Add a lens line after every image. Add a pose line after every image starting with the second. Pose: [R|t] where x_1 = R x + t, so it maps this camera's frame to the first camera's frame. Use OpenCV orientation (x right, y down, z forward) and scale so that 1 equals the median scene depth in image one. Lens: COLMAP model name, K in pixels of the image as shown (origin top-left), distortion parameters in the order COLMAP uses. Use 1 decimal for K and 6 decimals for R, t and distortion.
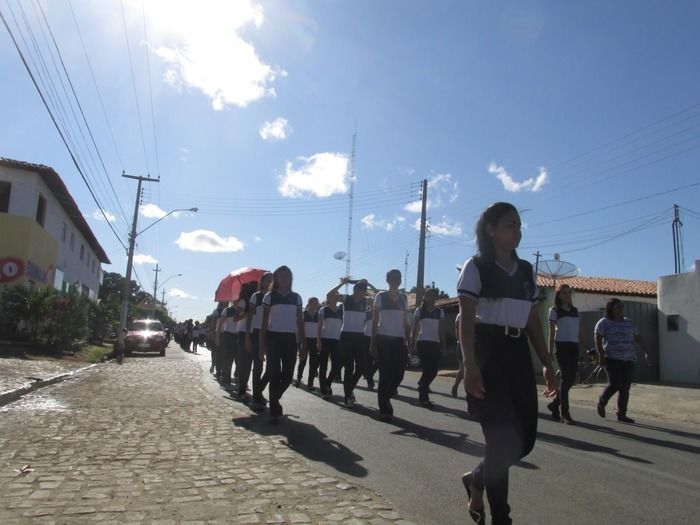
lens RADIAL K [[583.5, 0, 350.0], [0, 583.5, 262.5], [0, 0, 1]] dist [-0.031733, 0.011714]
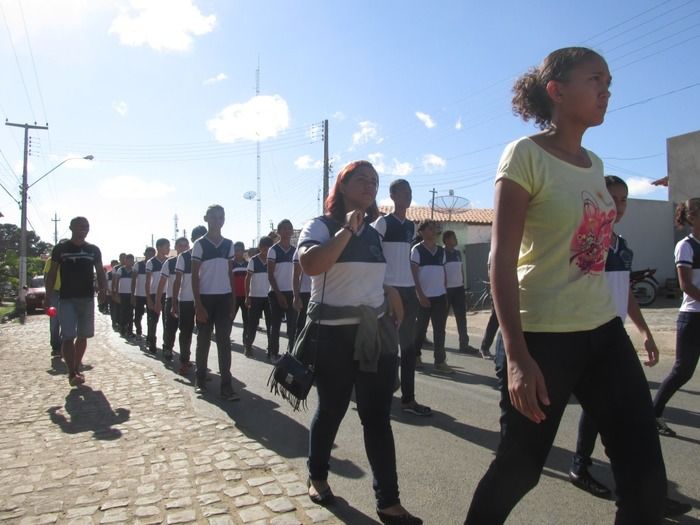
lens RADIAL K [[583.5, 0, 350.0], [0, 583.5, 262.5], [0, 0, 1]] dist [-0.031733, 0.011714]
pose [[0.988081, -0.060616, 0.141496, 0.023207], [0.044699, 0.992580, 0.113075, -0.016979], [-0.147301, -0.105403, 0.983460, -0.041399]]
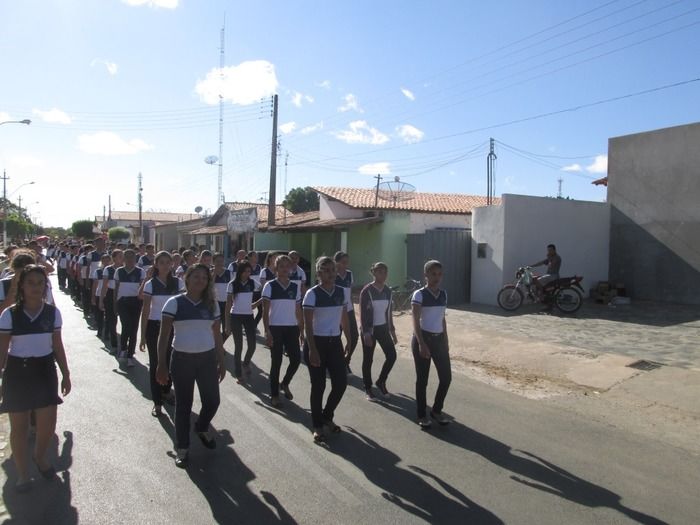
lens RADIAL K [[583.5, 0, 350.0], [0, 583.5, 262.5], [0, 0, 1]] dist [-0.031733, 0.011714]
pose [[0.980635, -0.035222, 0.192652, 0.098778], [0.001447, 0.984971, 0.172712, -0.062178], [-0.195840, -0.169089, 0.965948, -0.017969]]
